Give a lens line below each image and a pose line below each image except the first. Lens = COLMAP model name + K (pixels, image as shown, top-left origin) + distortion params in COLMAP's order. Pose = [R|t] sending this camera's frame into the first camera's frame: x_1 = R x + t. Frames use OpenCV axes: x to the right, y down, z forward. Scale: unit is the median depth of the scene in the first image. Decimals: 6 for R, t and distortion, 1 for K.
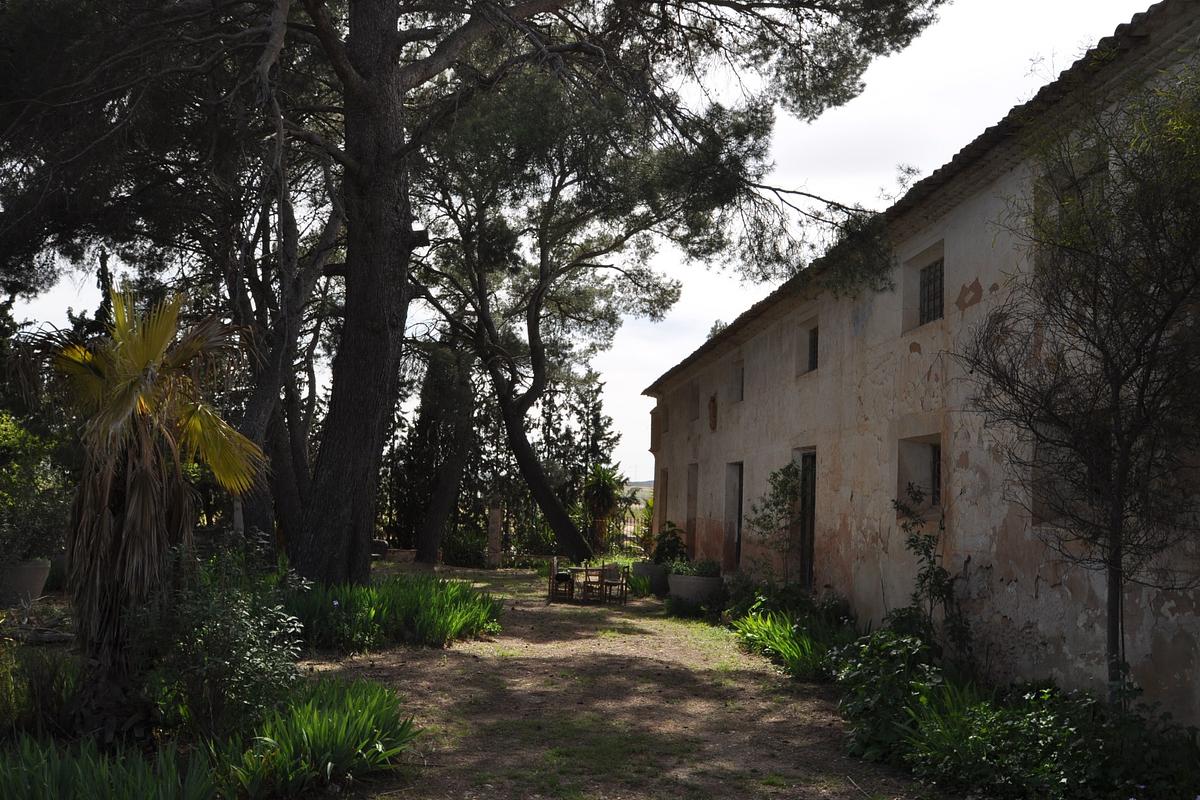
lens RADIAL K [[1012.3, 0, 600.0], [0, 1012.3, 400.0], [0, 0, 1]] dist [-0.067533, 0.000188]
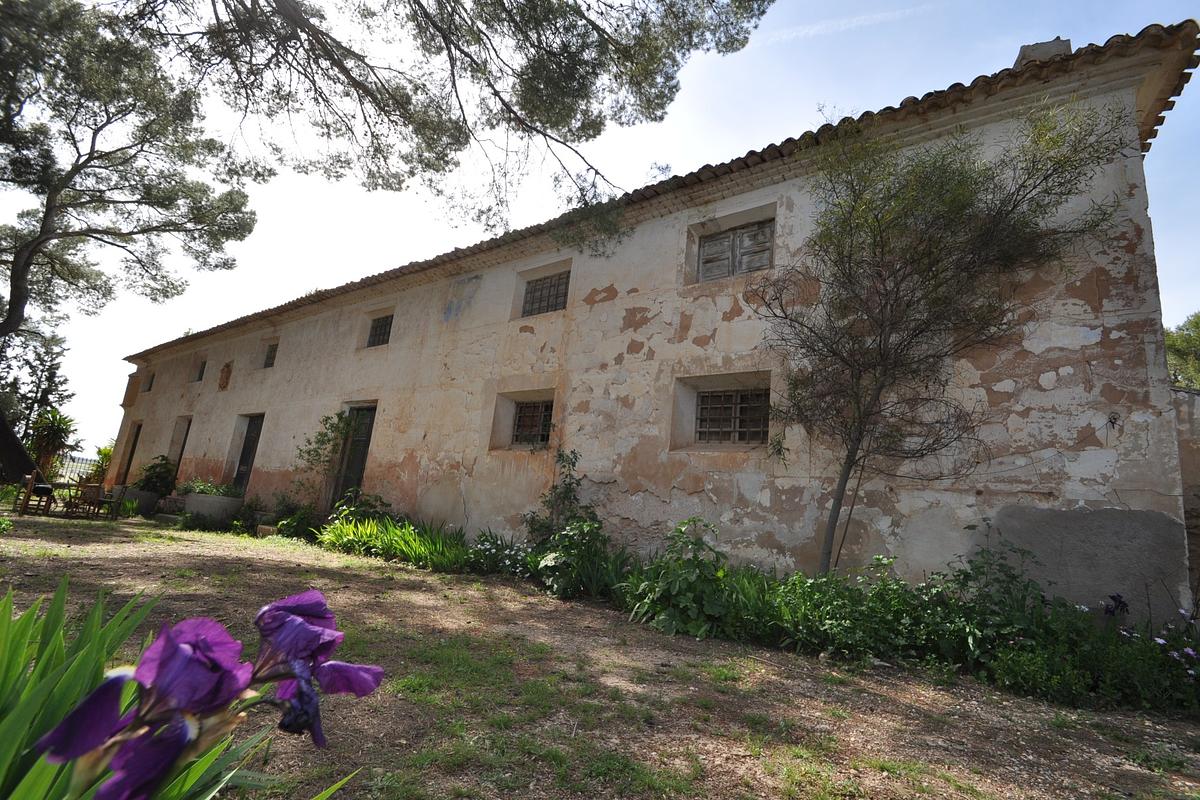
lens RADIAL K [[532.2, 0, 607.9], [0, 532.2, 414.3], [0, 0, 1]] dist [0.007506, -0.013318]
pose [[0.645673, 0.190164, 0.739556, -0.073702], [-0.157843, 0.980816, -0.114394, 0.070629], [-0.747122, -0.042873, 0.663303, 0.232505]]
